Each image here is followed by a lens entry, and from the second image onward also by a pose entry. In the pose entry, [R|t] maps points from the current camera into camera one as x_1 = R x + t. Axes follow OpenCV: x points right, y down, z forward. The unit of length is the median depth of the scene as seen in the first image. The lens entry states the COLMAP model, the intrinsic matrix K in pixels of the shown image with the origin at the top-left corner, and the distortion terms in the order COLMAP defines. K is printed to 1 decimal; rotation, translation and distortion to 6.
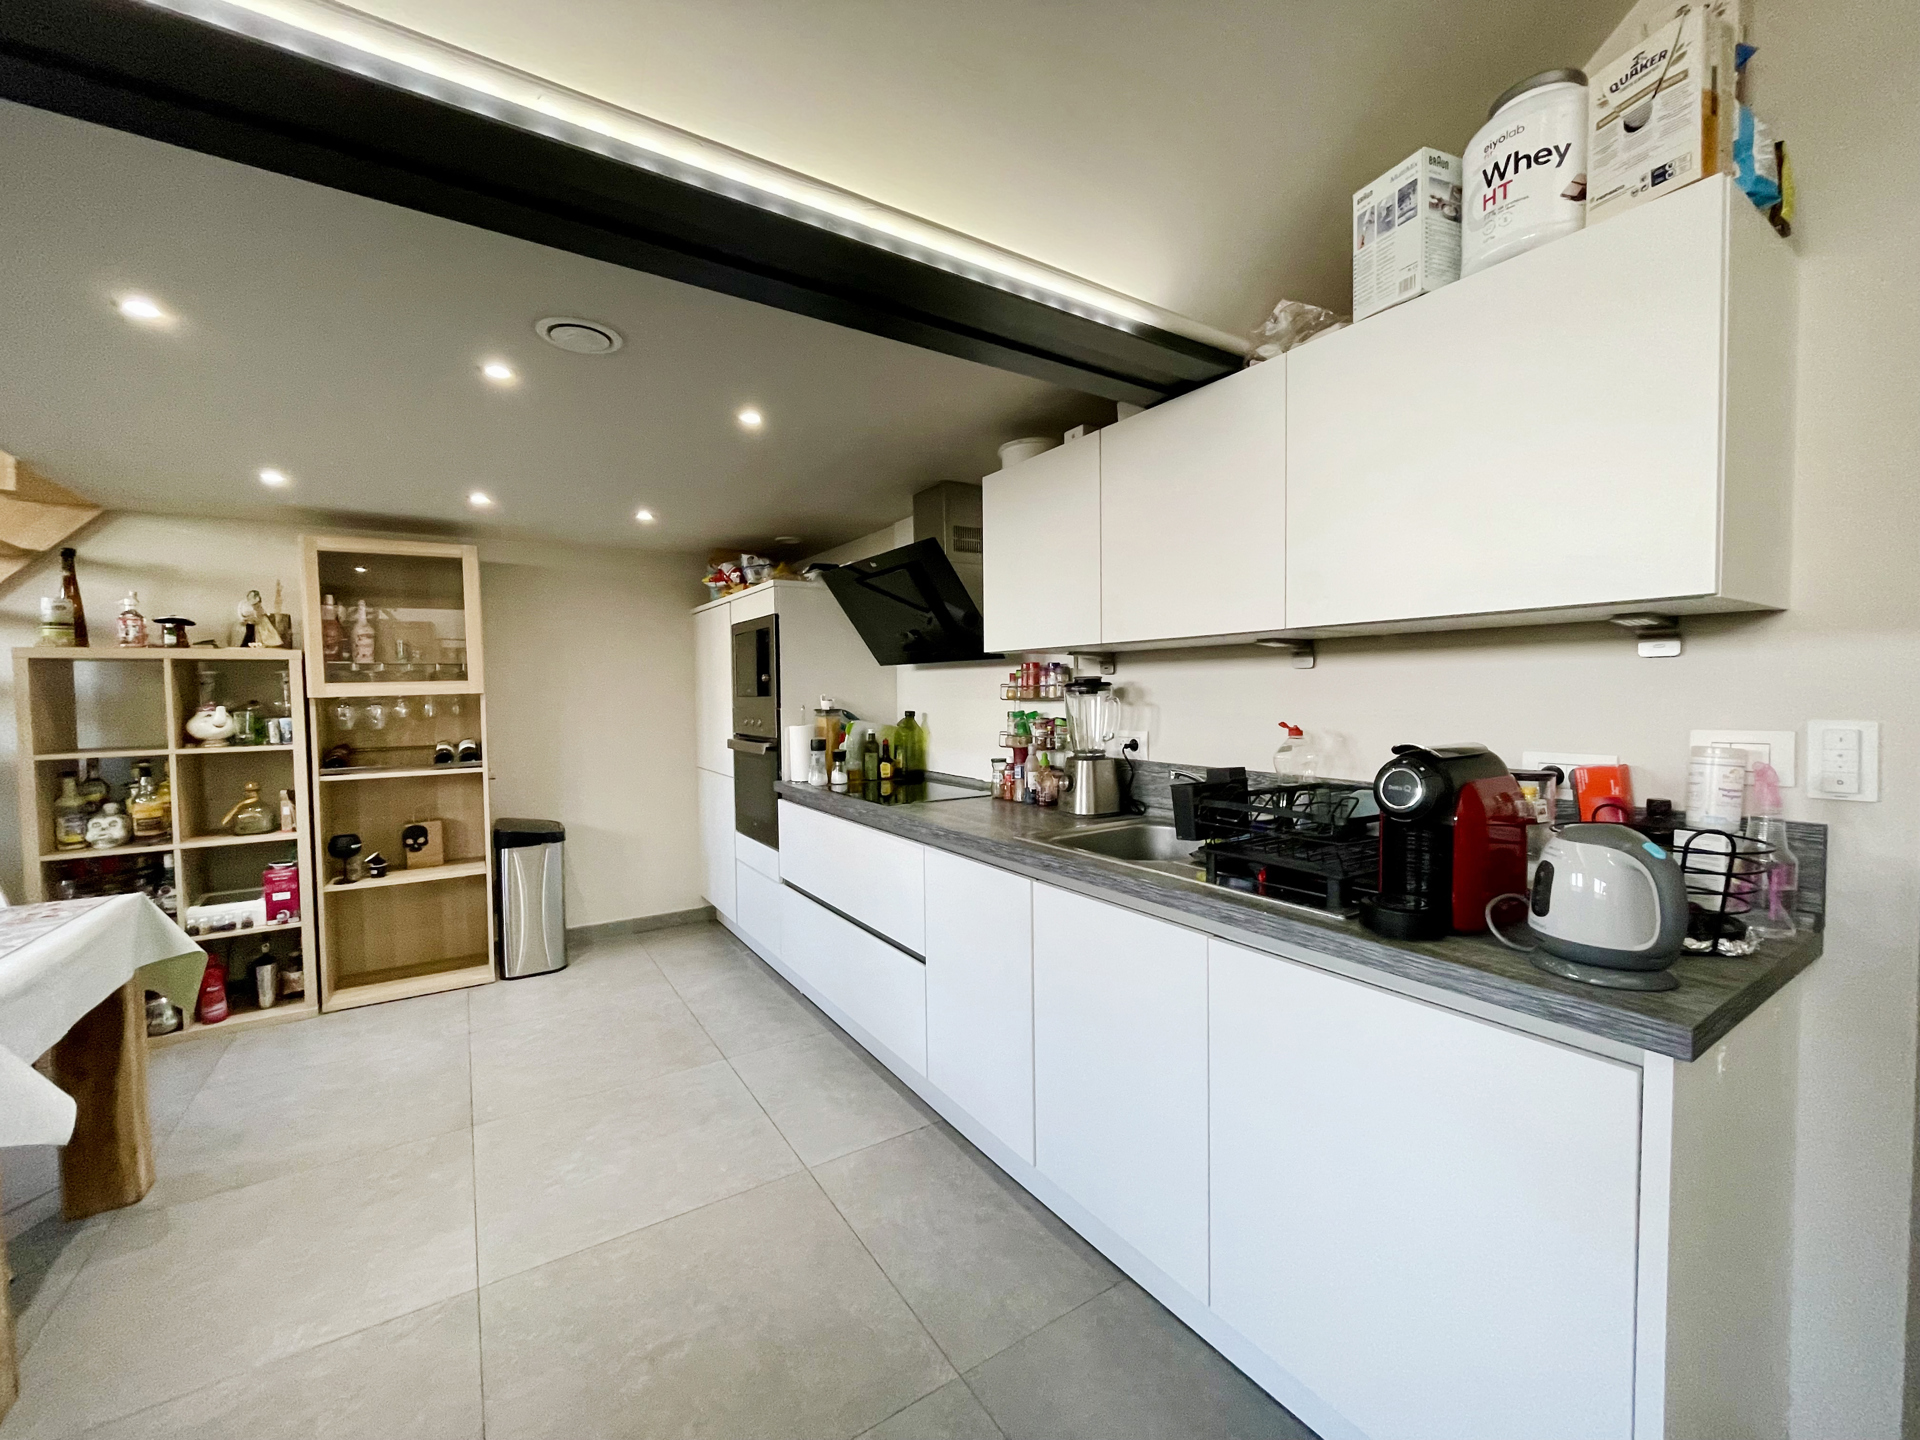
lens RADIAL K [[773.1, 0, 960.0], [0, 773.1, 720.0], [0, 0, 1]] dist [-0.002069, -0.000364]
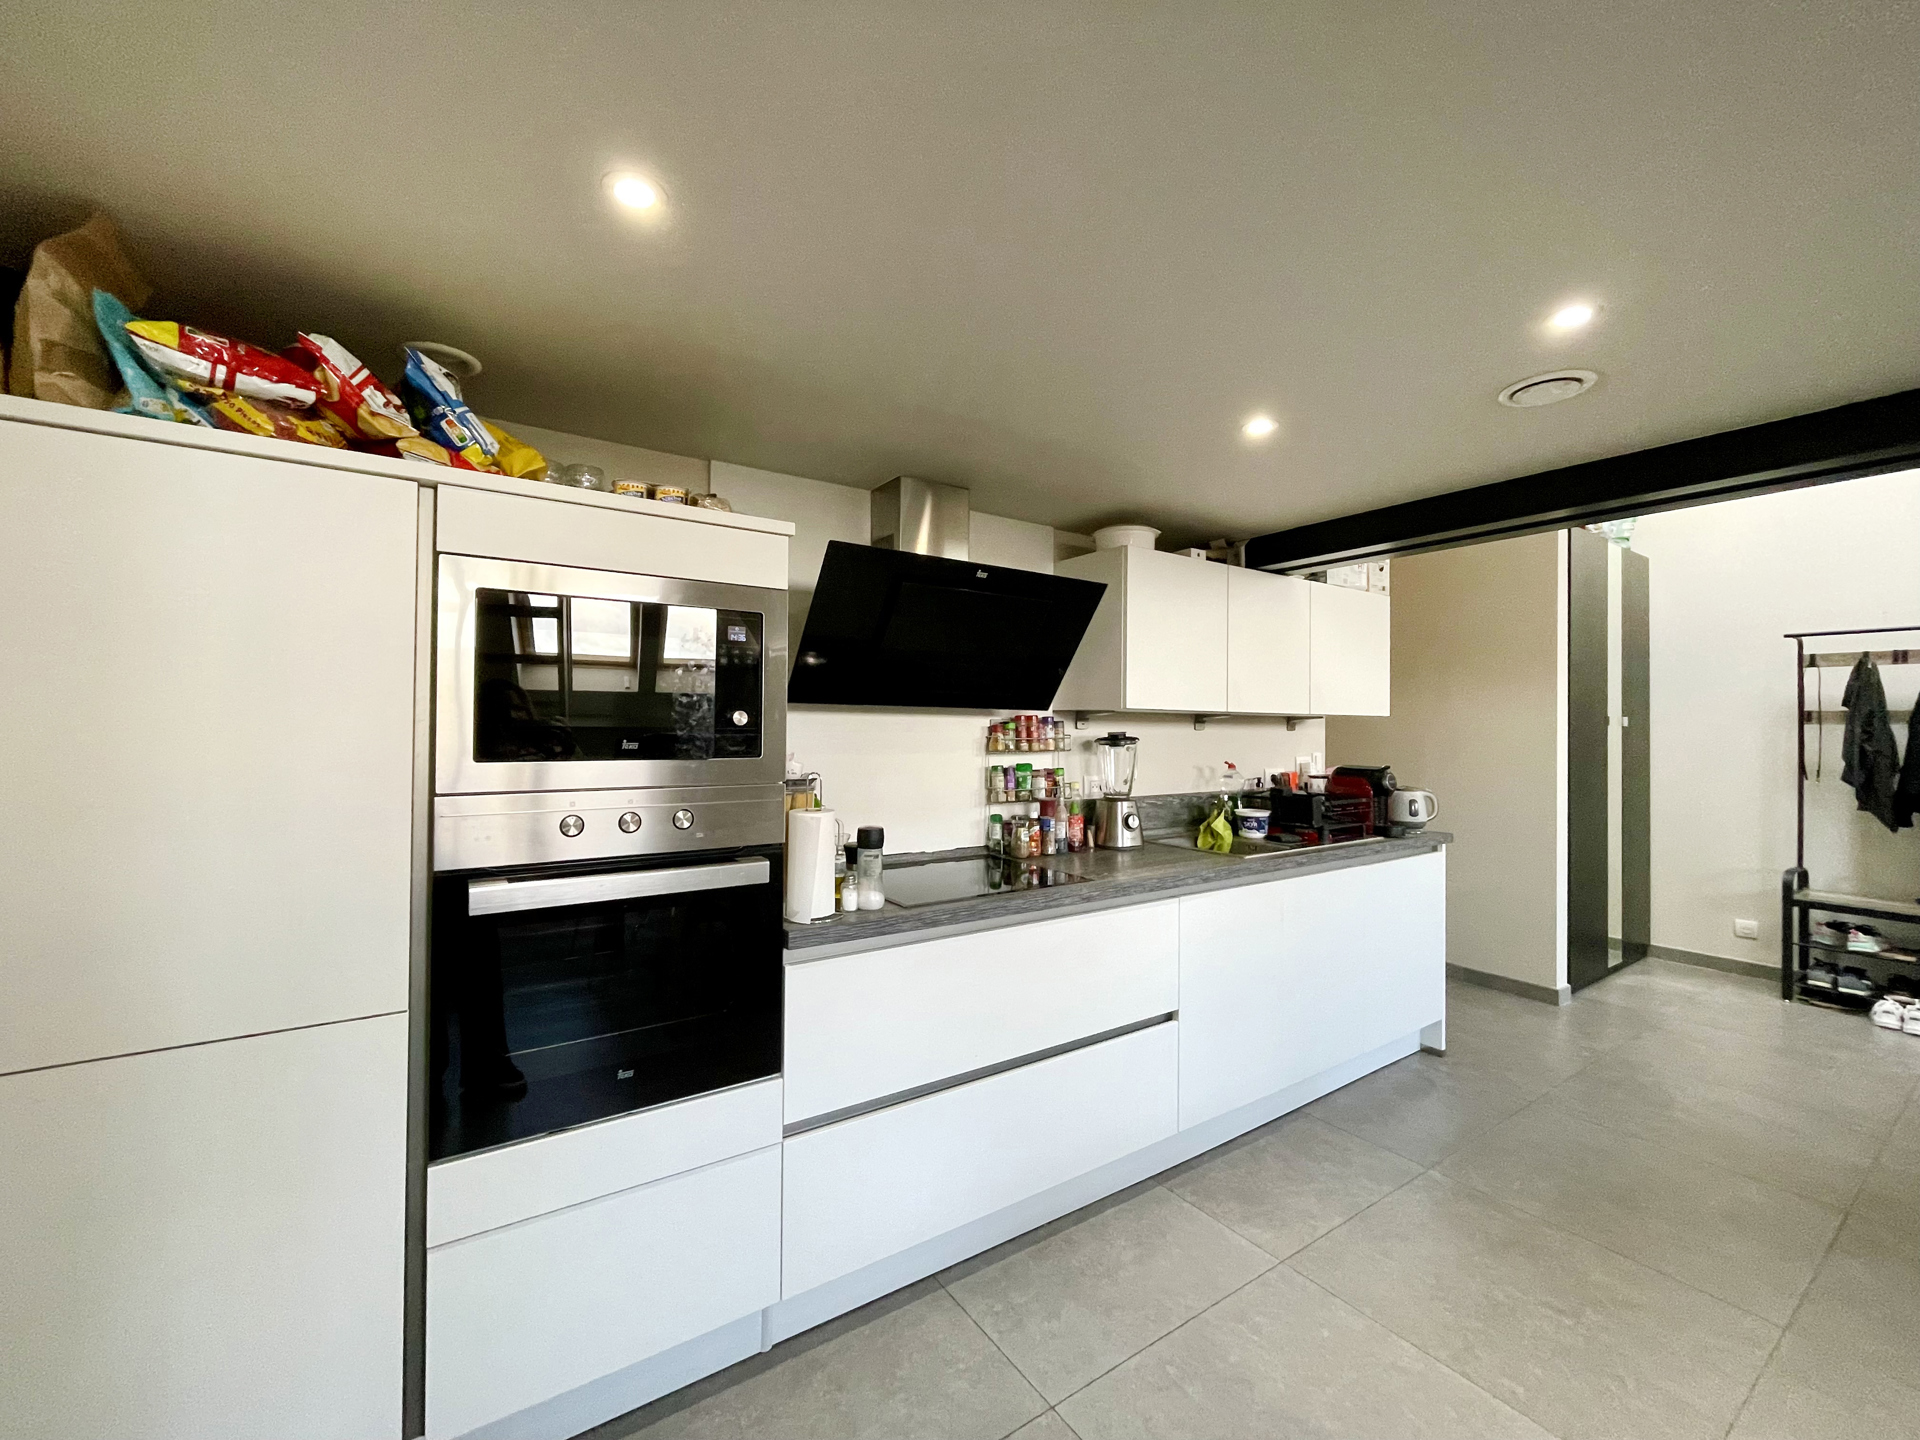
lens RADIAL K [[773.1, 0, 960.0], [0, 773.1, 720.0], [0, 0, 1]] dist [-0.002069, -0.000364]
pose [[-0.020763, 0.022171, 0.999539, -0.783774], [0.030250, 0.999310, -0.021538, -0.042335], [-0.999327, 0.029789, -0.021419, 0.961013]]
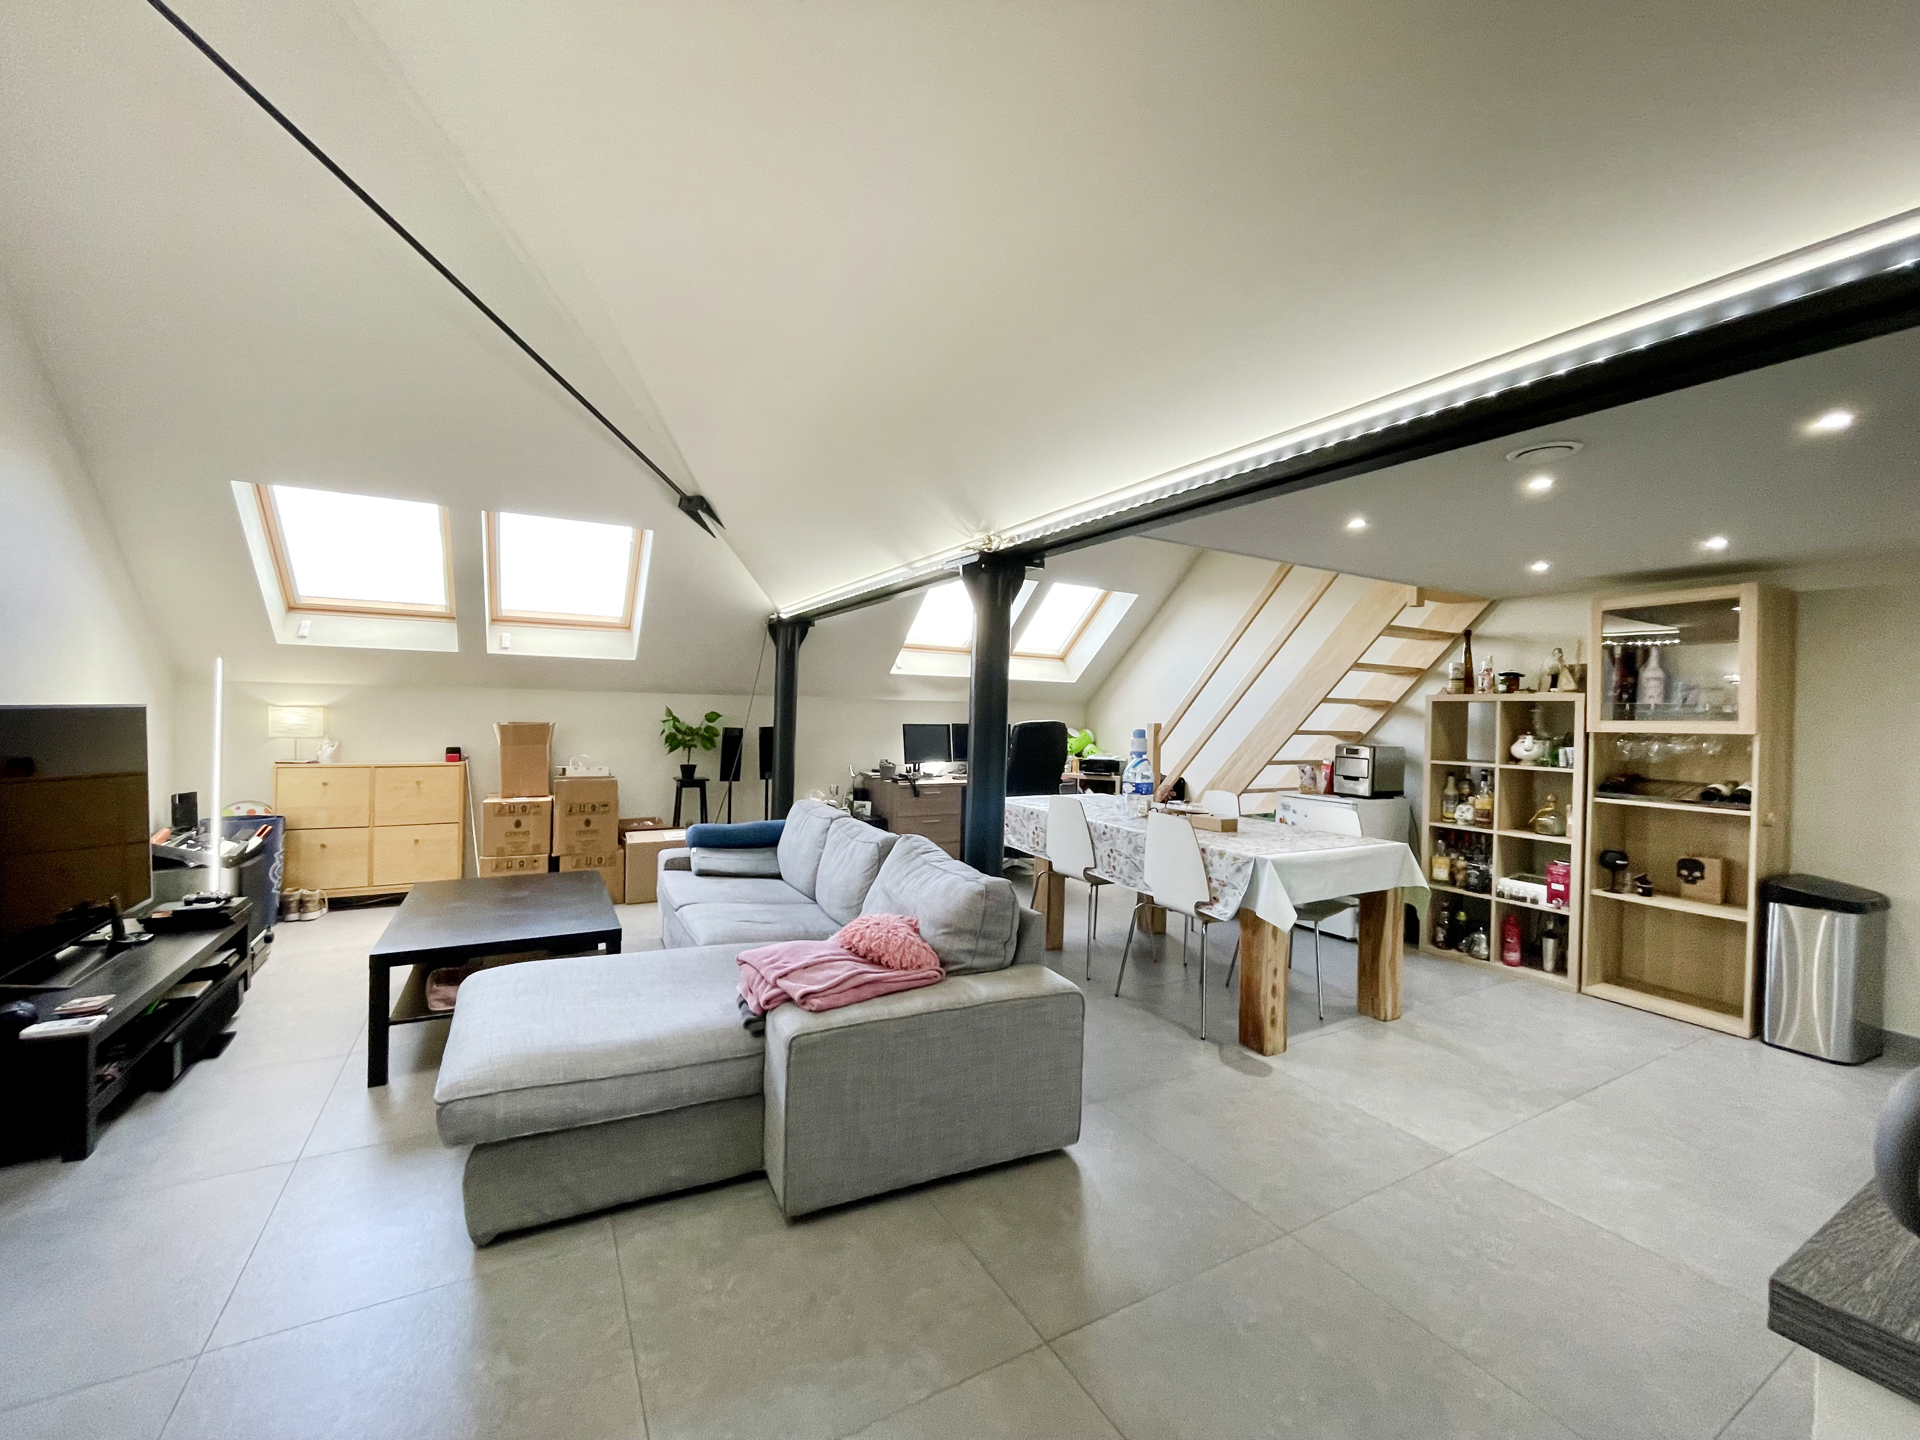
lens RADIAL K [[773.1, 0, 960.0], [0, 773.1, 720.0], [0, 0, 1]] dist [-0.002069, -0.000364]
pose [[-0.056711, 0.022652, -0.998134, 0.446906], [-0.061493, 0.997765, 0.026138, -0.018980], [0.996495, 0.062861, -0.055191, 0.072907]]
